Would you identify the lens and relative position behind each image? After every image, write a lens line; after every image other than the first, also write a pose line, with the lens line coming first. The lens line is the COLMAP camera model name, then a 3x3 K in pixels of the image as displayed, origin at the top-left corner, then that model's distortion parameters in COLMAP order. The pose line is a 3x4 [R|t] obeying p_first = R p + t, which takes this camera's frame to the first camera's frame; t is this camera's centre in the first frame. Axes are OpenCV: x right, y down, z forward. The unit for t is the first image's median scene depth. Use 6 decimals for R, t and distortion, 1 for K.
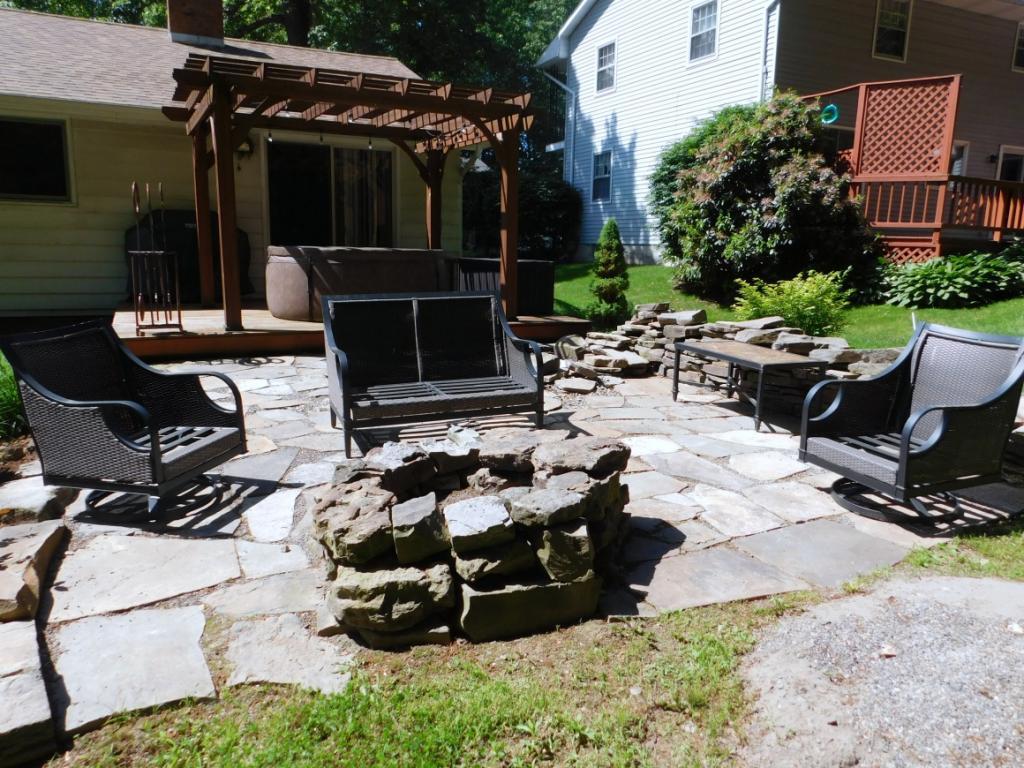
lens RADIAL K [[753.1, 0, 512.1], [0, 753.1, 383.4], [0, 0, 1]] dist [-0.012675, 0.014604]
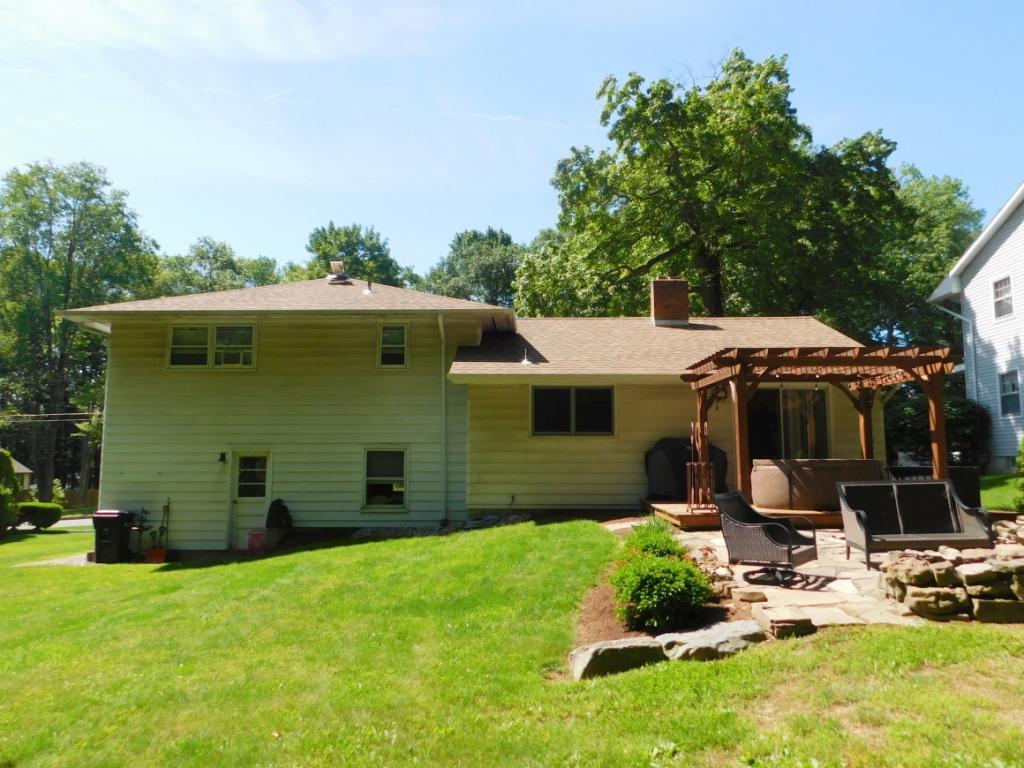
lens RADIAL K [[753.1, 0, 515.4], [0, 753.1, 384.4], [0, 0, 1]] dist [-0.012675, 0.014604]
pose [[0.893187, -0.068690, -0.444408, -0.066698], [-0.062726, 0.959572, -0.274384, 0.098677], [0.445289, 0.272952, 0.852769, -0.454286]]
